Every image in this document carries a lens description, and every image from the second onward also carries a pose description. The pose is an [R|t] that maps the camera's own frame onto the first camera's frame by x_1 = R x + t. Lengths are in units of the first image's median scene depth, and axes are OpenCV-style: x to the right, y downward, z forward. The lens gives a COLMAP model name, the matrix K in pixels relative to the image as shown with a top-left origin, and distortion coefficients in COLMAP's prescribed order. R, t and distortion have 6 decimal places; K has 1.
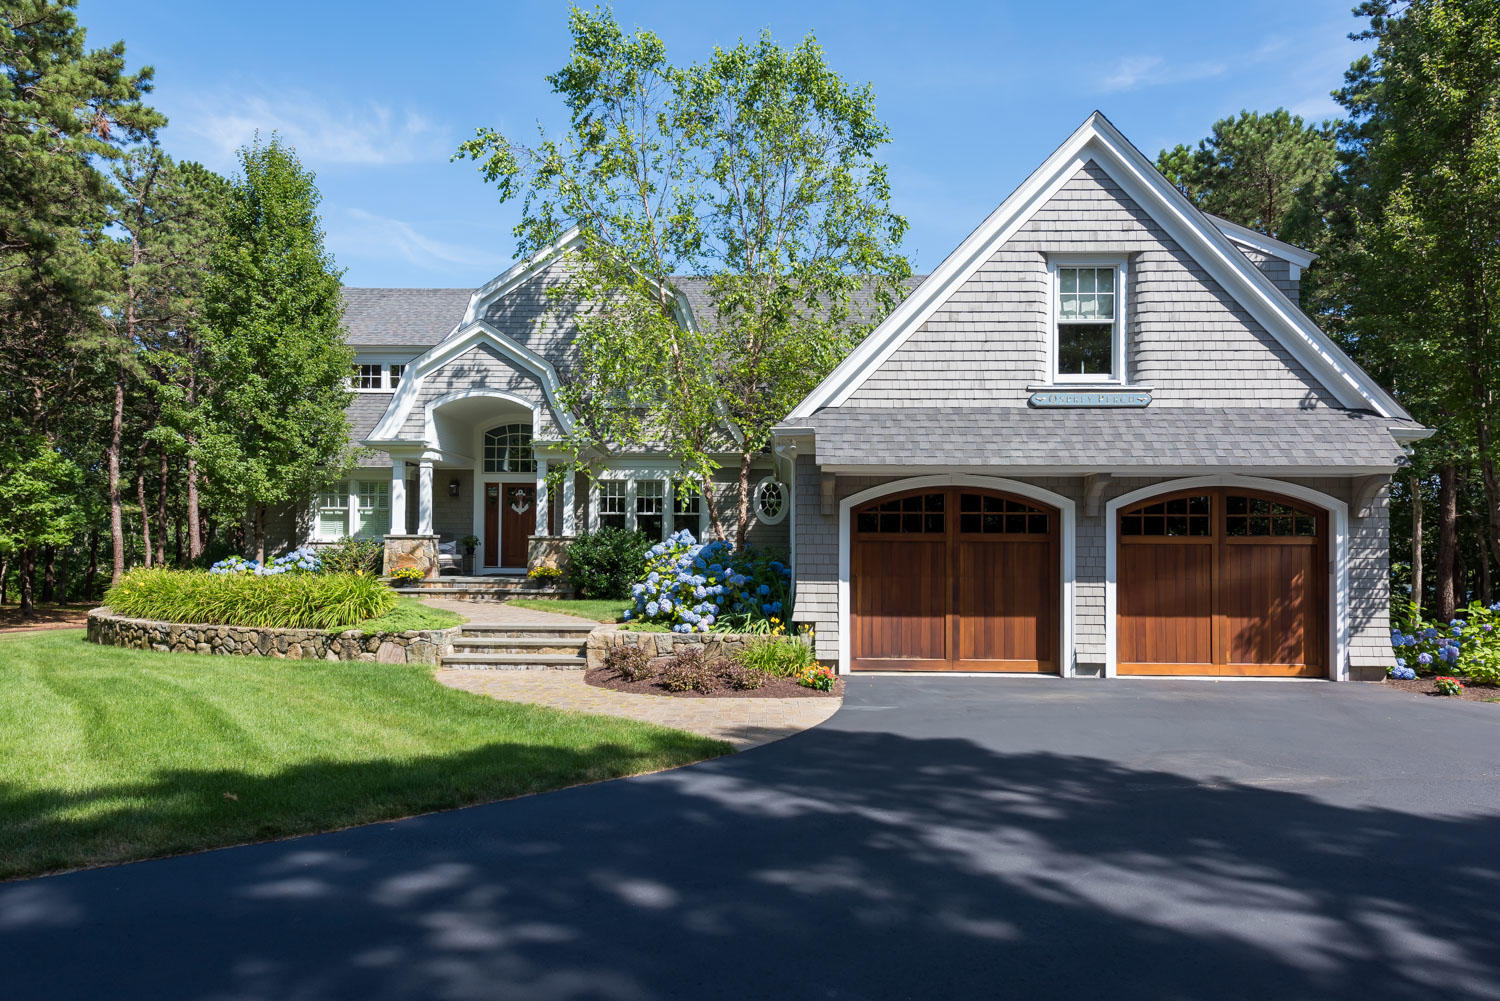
lens RADIAL K [[853.0, 0, 750.7], [0, 853.0, 533.4], [0, 0, 1]] dist [-0.000721, -0.000572]
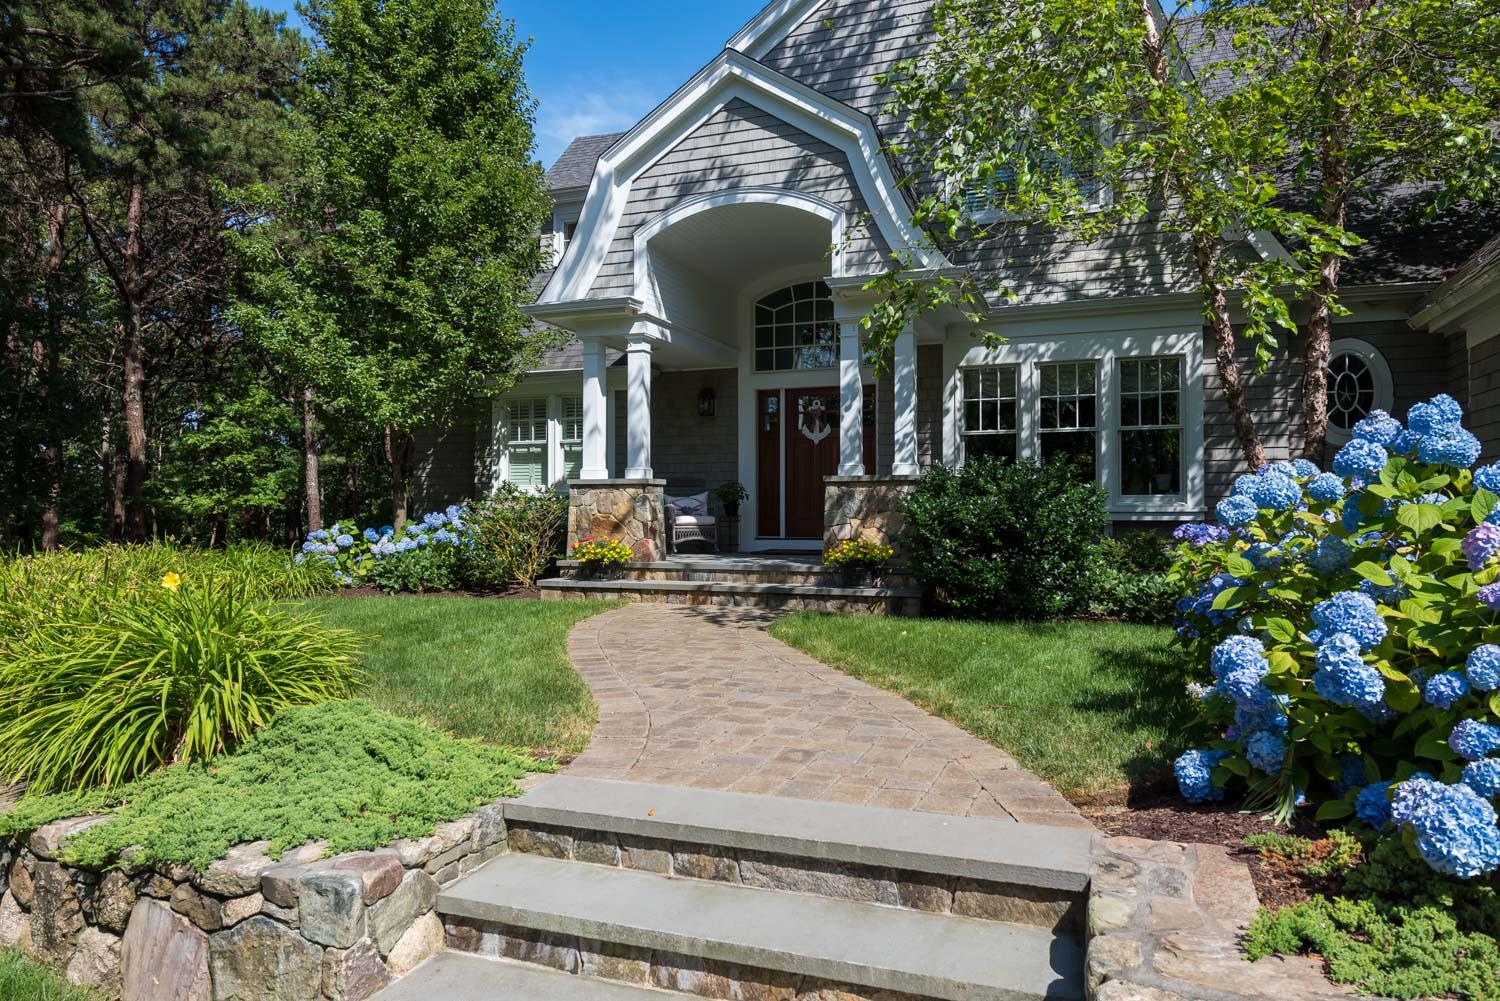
lens RADIAL K [[1042.7, 0, 750.0], [0, 1042.7, 500.5], [0, 0, 1]] dist [-0.002528, -0.001453]
pose [[0.939794, -0.010859, -0.341568, -0.092727], [0.014048, 0.999878, 0.006864, 0.011137], [0.341451, -0.011249, 0.939832, 0.404586]]
